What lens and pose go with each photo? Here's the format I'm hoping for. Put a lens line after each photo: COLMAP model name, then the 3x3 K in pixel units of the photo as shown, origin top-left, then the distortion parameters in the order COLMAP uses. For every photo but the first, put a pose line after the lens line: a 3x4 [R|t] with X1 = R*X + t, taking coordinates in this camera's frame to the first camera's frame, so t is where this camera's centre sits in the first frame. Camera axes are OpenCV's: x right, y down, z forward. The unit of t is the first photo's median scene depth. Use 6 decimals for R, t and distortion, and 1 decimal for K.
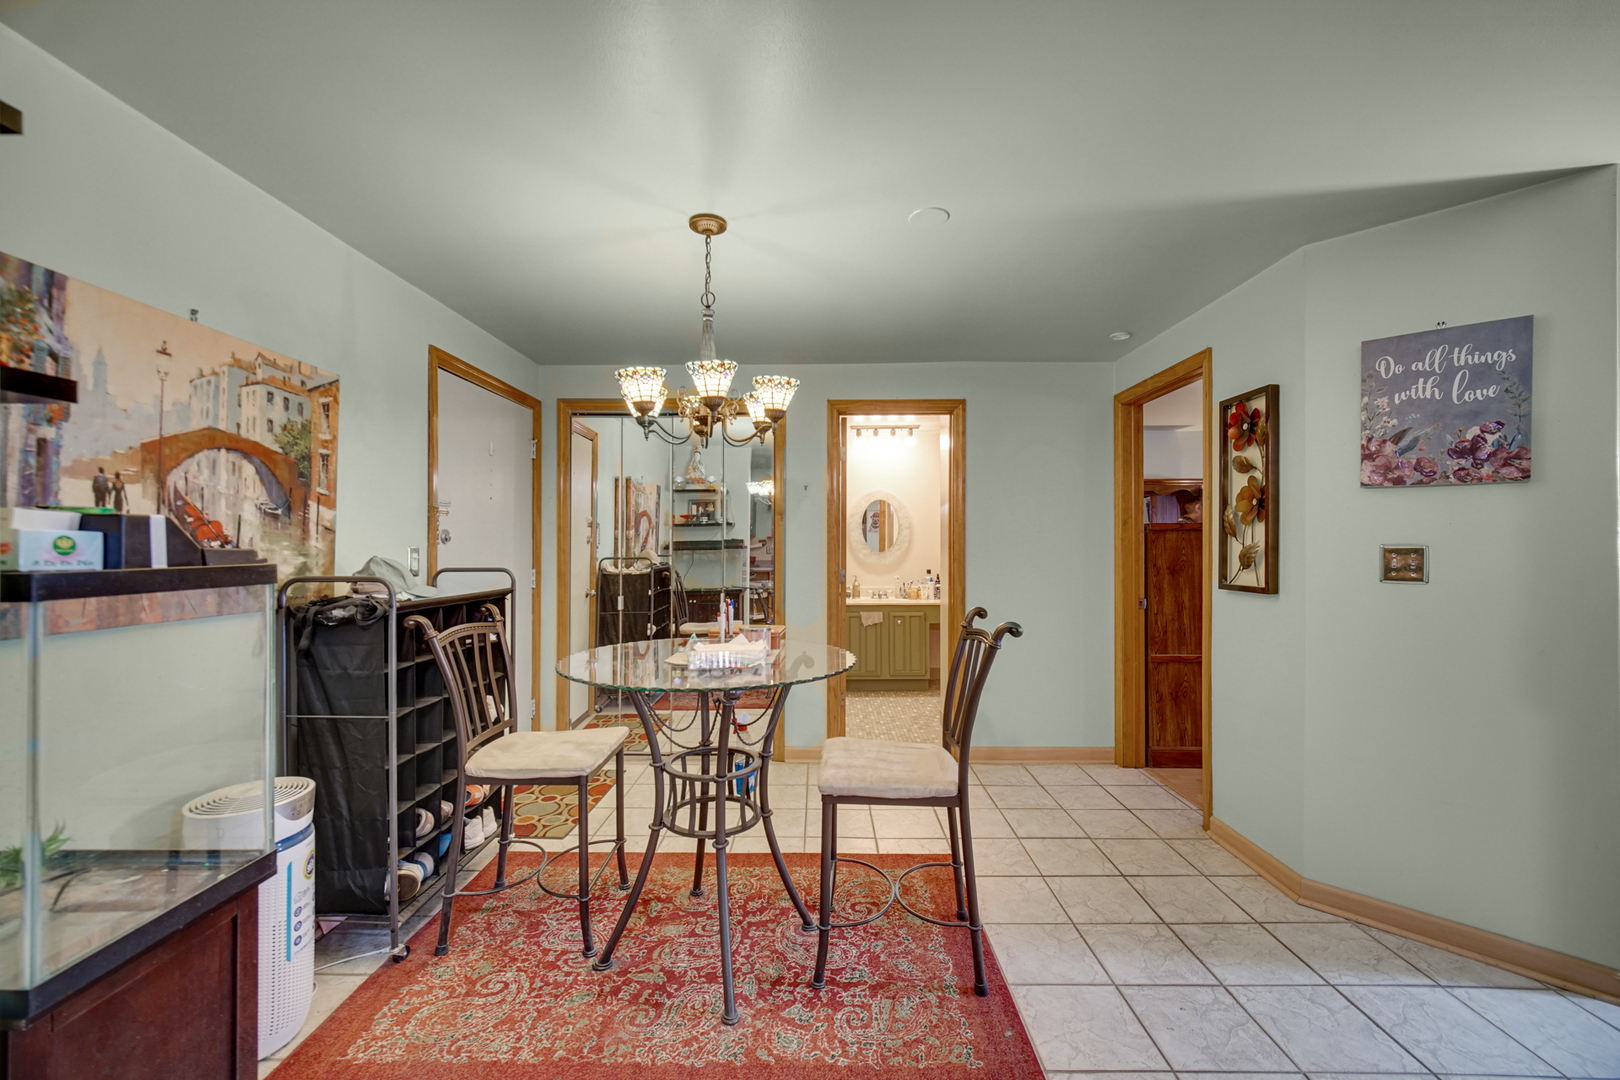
lens RADIAL K [[639.3, 0, 808.0], [0, 639.3, 534.4], [0, 0, 1]] dist [-0.000631, -0.000087]
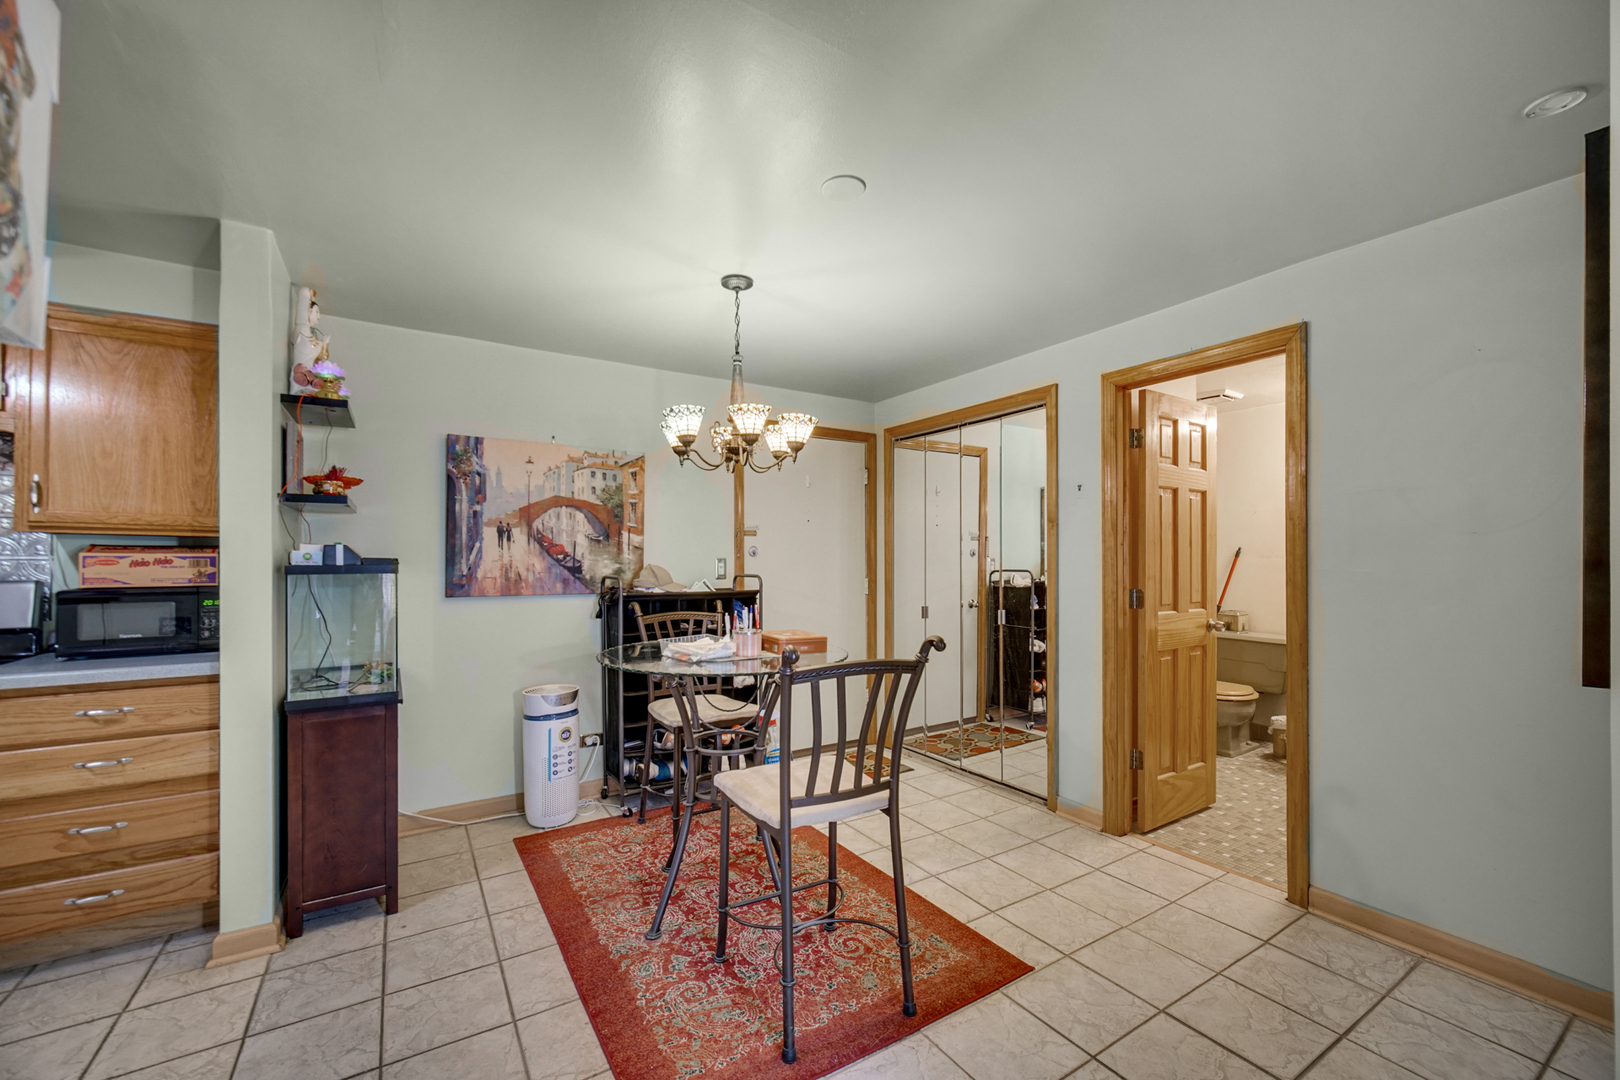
lens RADIAL K [[645.4, 0, 811.6], [0, 645.4, 549.3], [0, 0, 1]] dist [-0.001121, -0.000171]
pose [[0.555506, -0.009713, -0.831456, 0.963856], [0.012707, 0.999914, -0.003191, 0.007911], [0.831415, -0.008793, 0.555582, 0.489853]]
